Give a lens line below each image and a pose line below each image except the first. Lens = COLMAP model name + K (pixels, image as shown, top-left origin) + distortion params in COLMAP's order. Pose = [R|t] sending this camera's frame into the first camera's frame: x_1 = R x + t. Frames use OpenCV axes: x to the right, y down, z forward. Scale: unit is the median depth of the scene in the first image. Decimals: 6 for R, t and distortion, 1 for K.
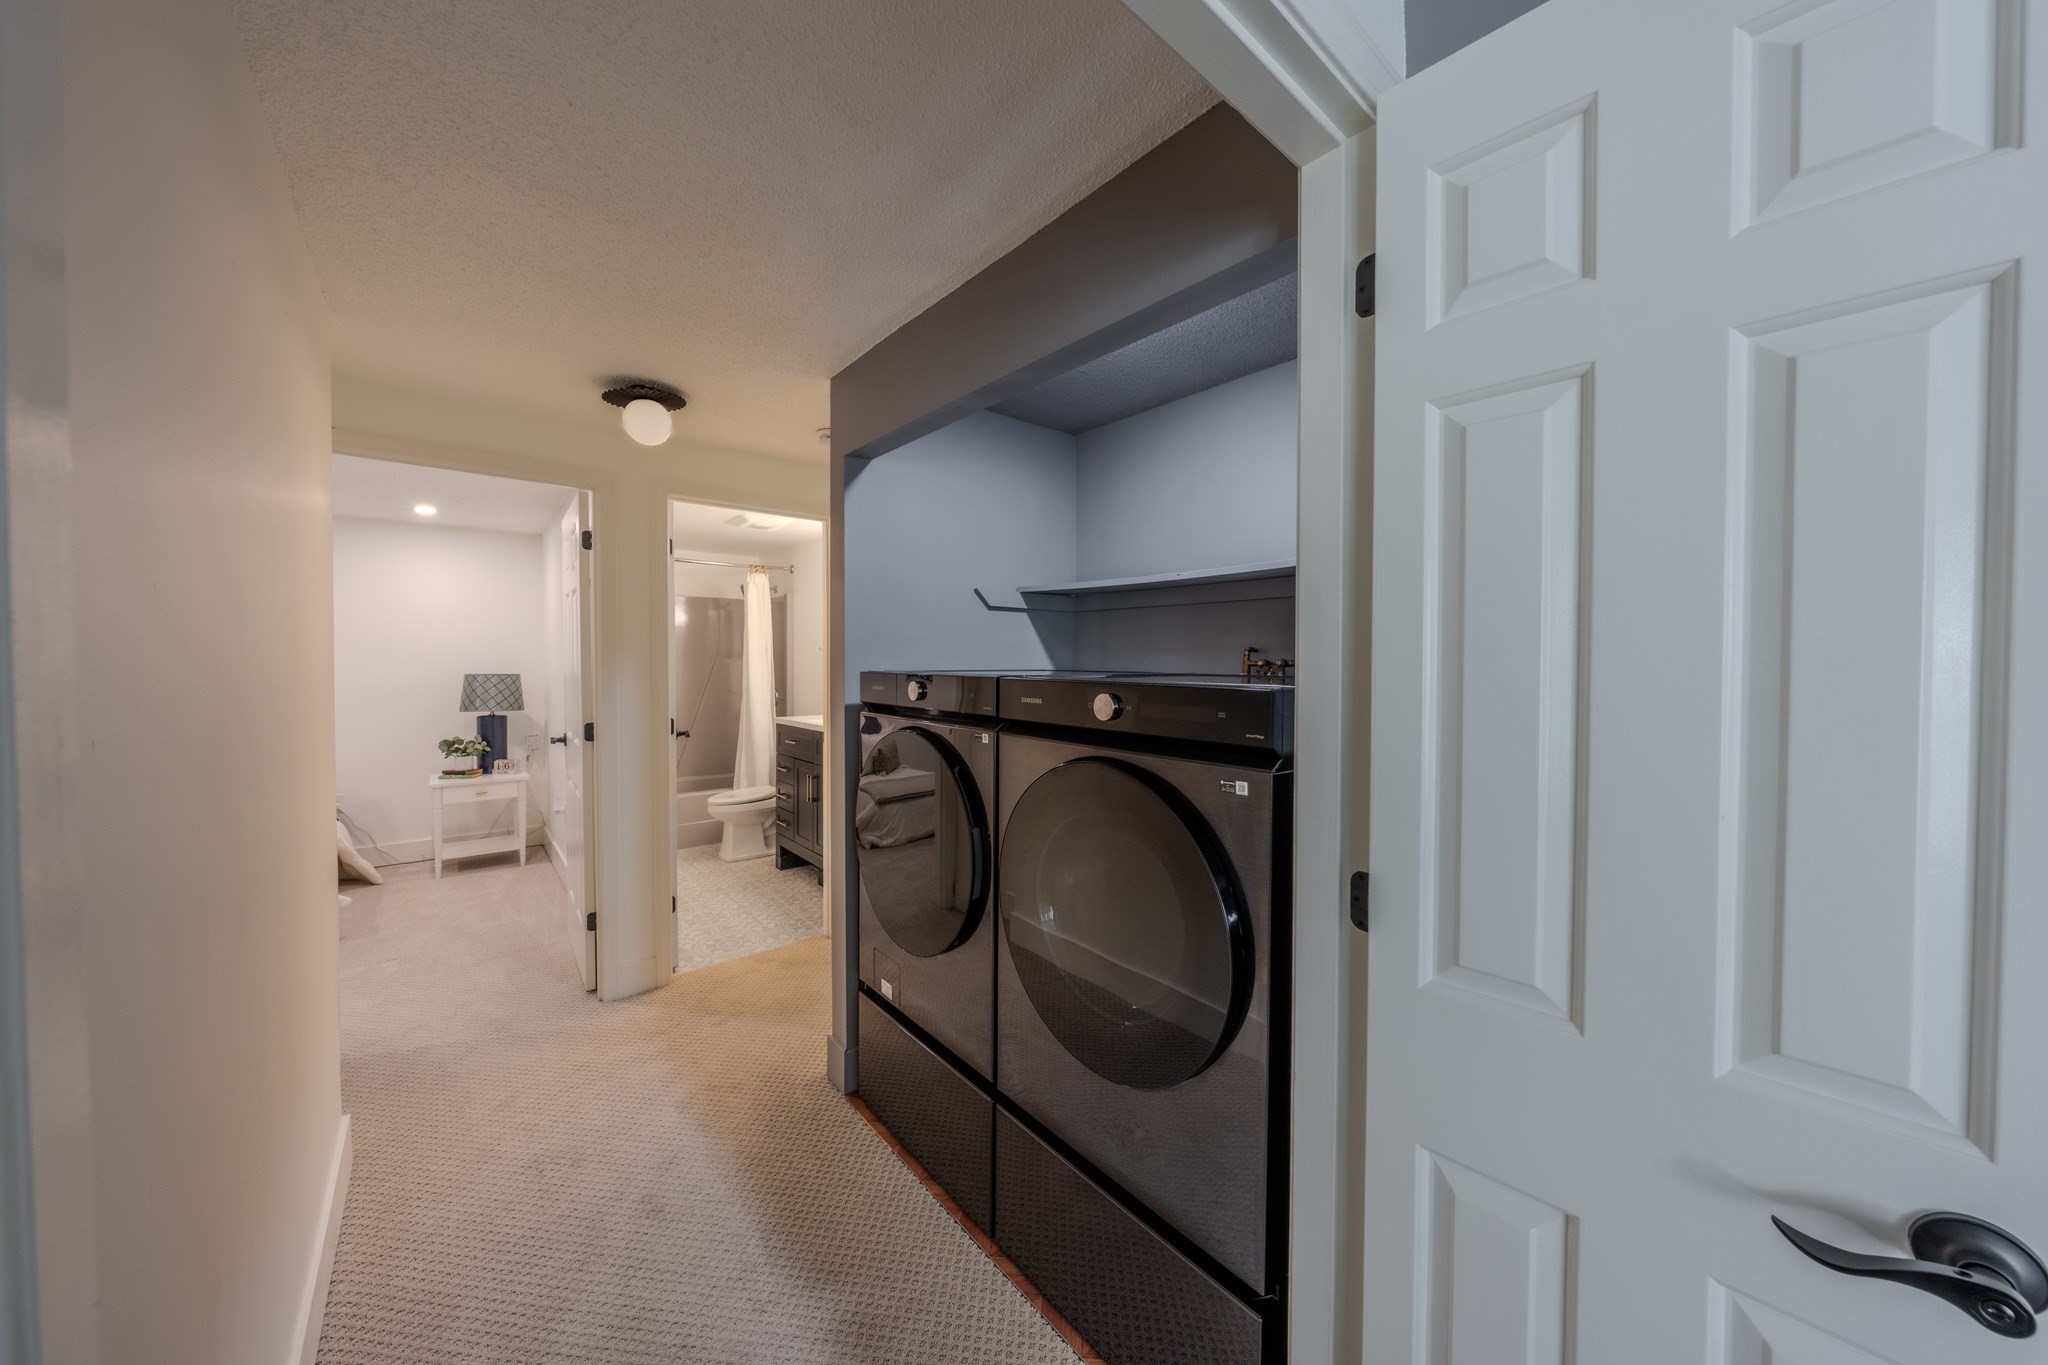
lens RADIAL K [[689.7, 0, 1029.9], [0, 689.7, 674.1], [0, 0, 1]] dist [-0.001110, -0.000384]
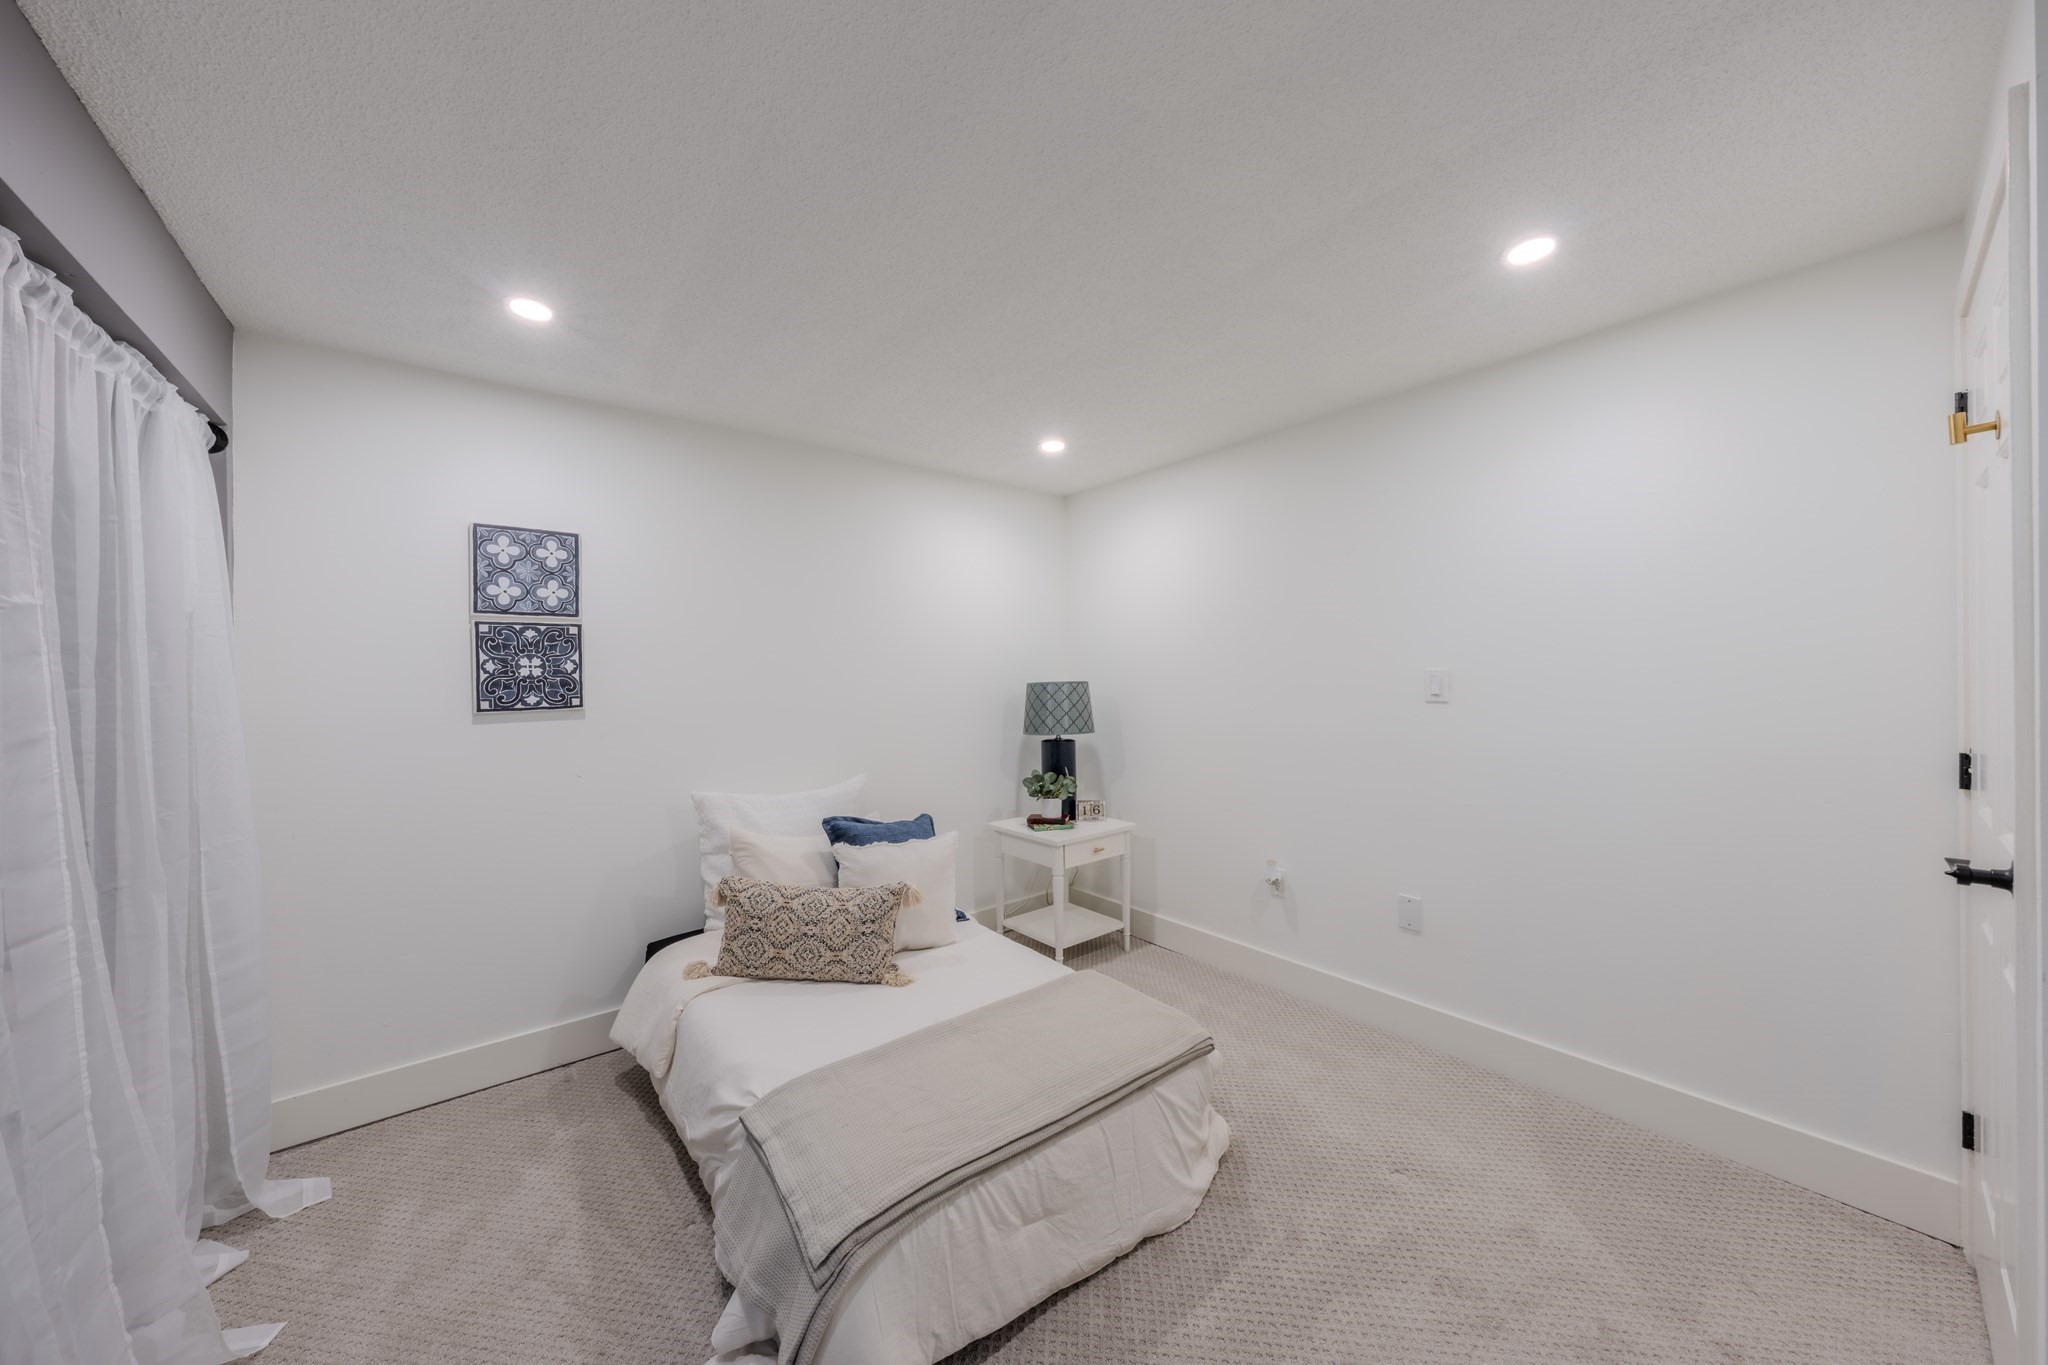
lens RADIAL K [[677.4, 0, 1024.0], [0, 677.4, 682.5], [0, 0, 1]] dist [0.000660, -0.000028]
pose [[0.999485, -0.018458, -0.026261, -0.806689], [0.018101, 0.999741, -0.013775, 0.008823], [0.026508, 0.013293, 0.999560, 0.290558]]
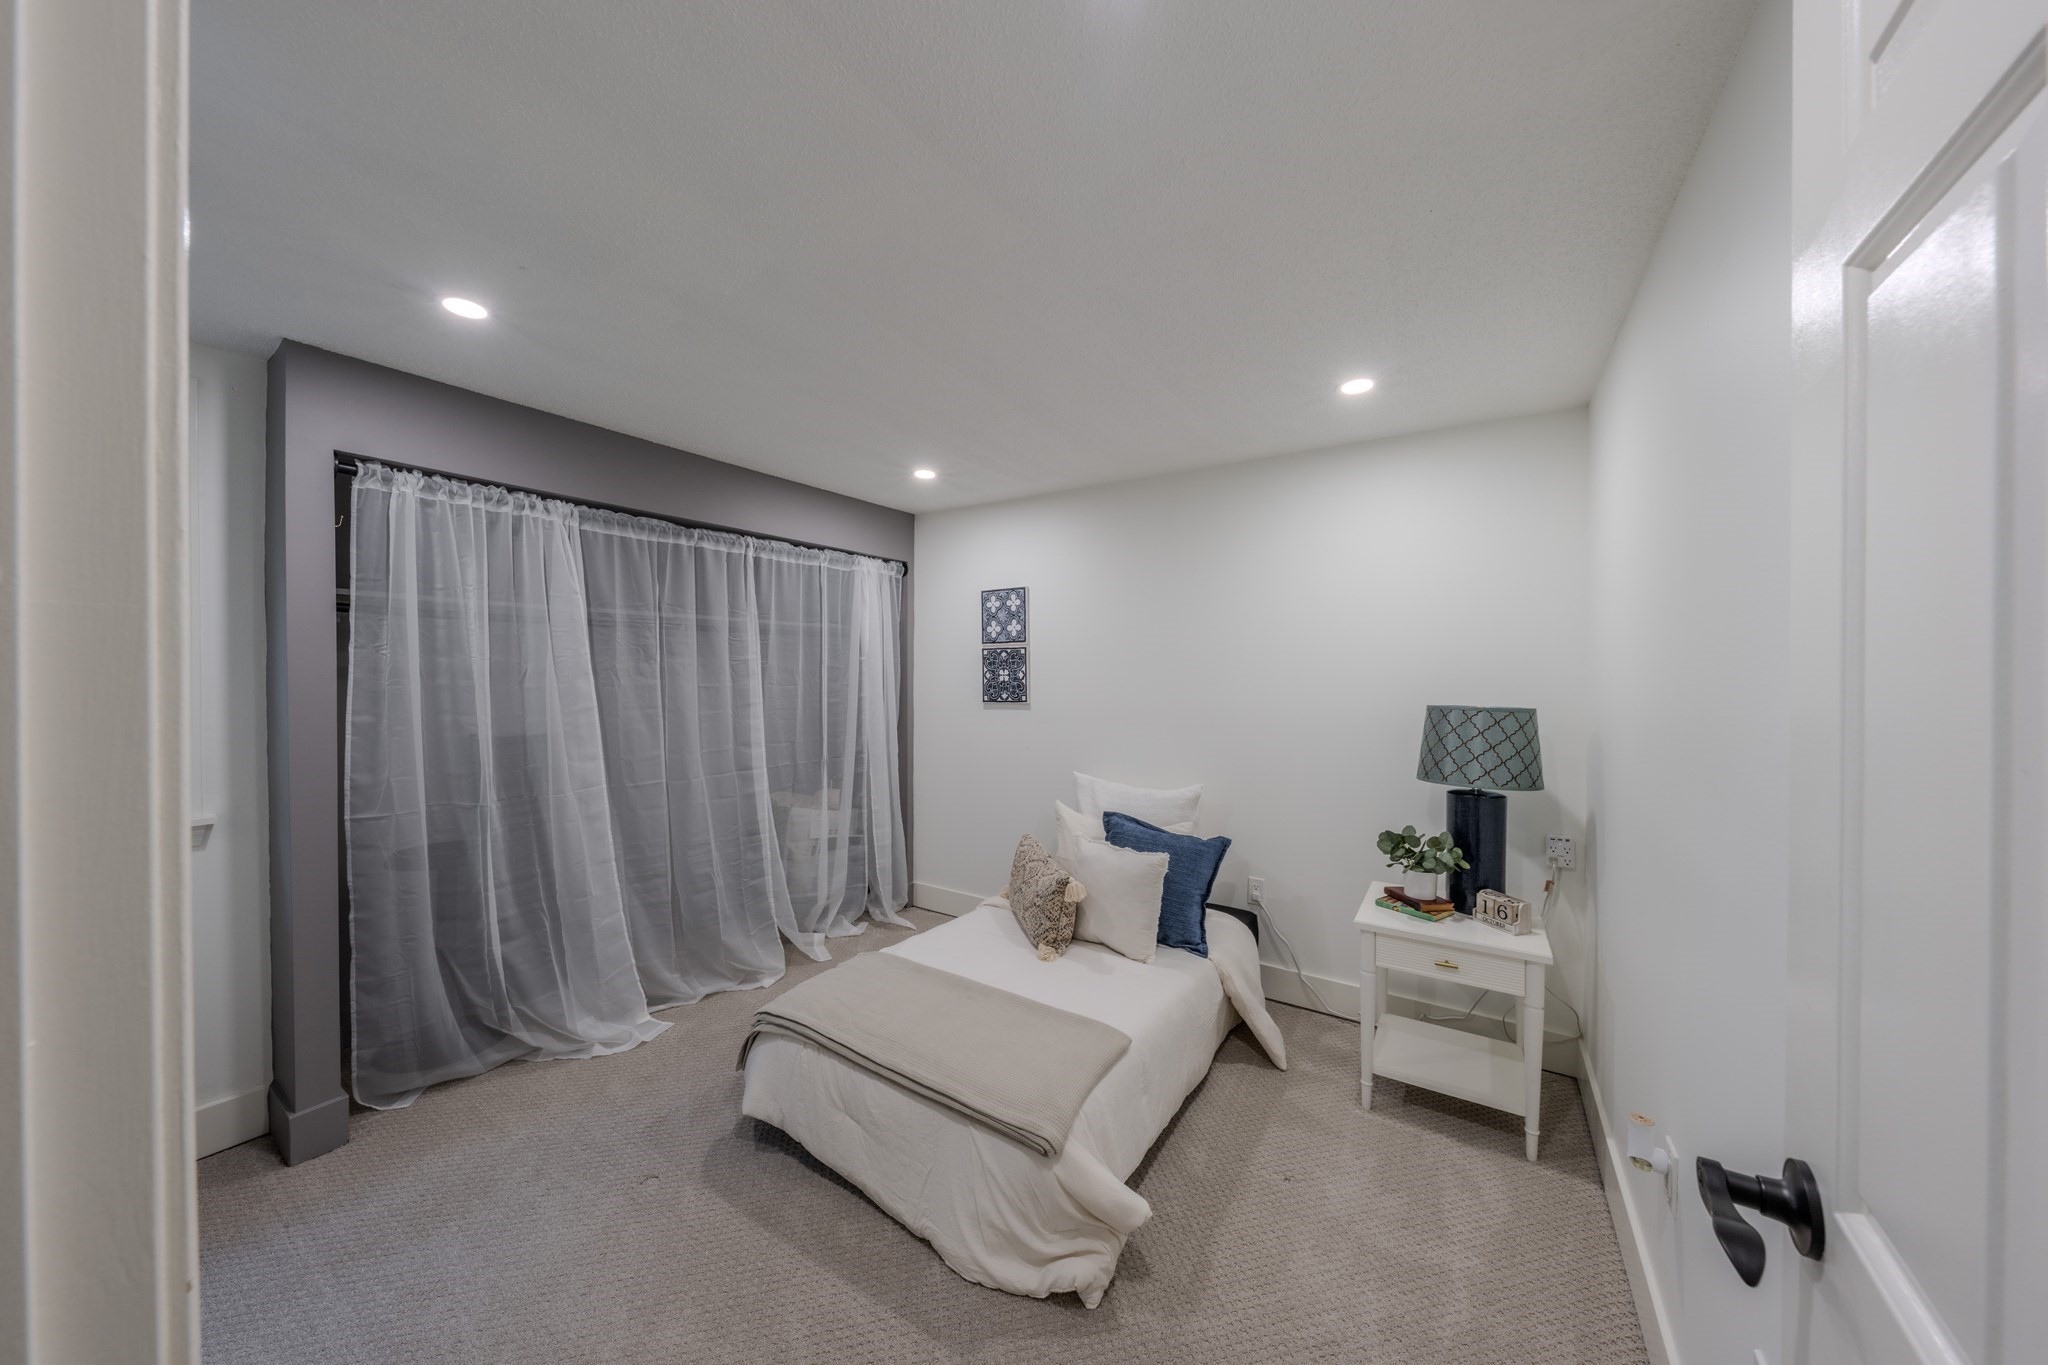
lens RADIAL K [[689.7, 0, 1029.9], [0, 689.7, 674.1], [0, 0, 1]] dist [-0.001110, -0.000384]
pose [[0.291506, 0.003842, -0.956561, -0.413155], [-0.022772, 0.999736, -0.002924, -0.015054], [0.956298, 0.022635, 0.291517, 0.562674]]
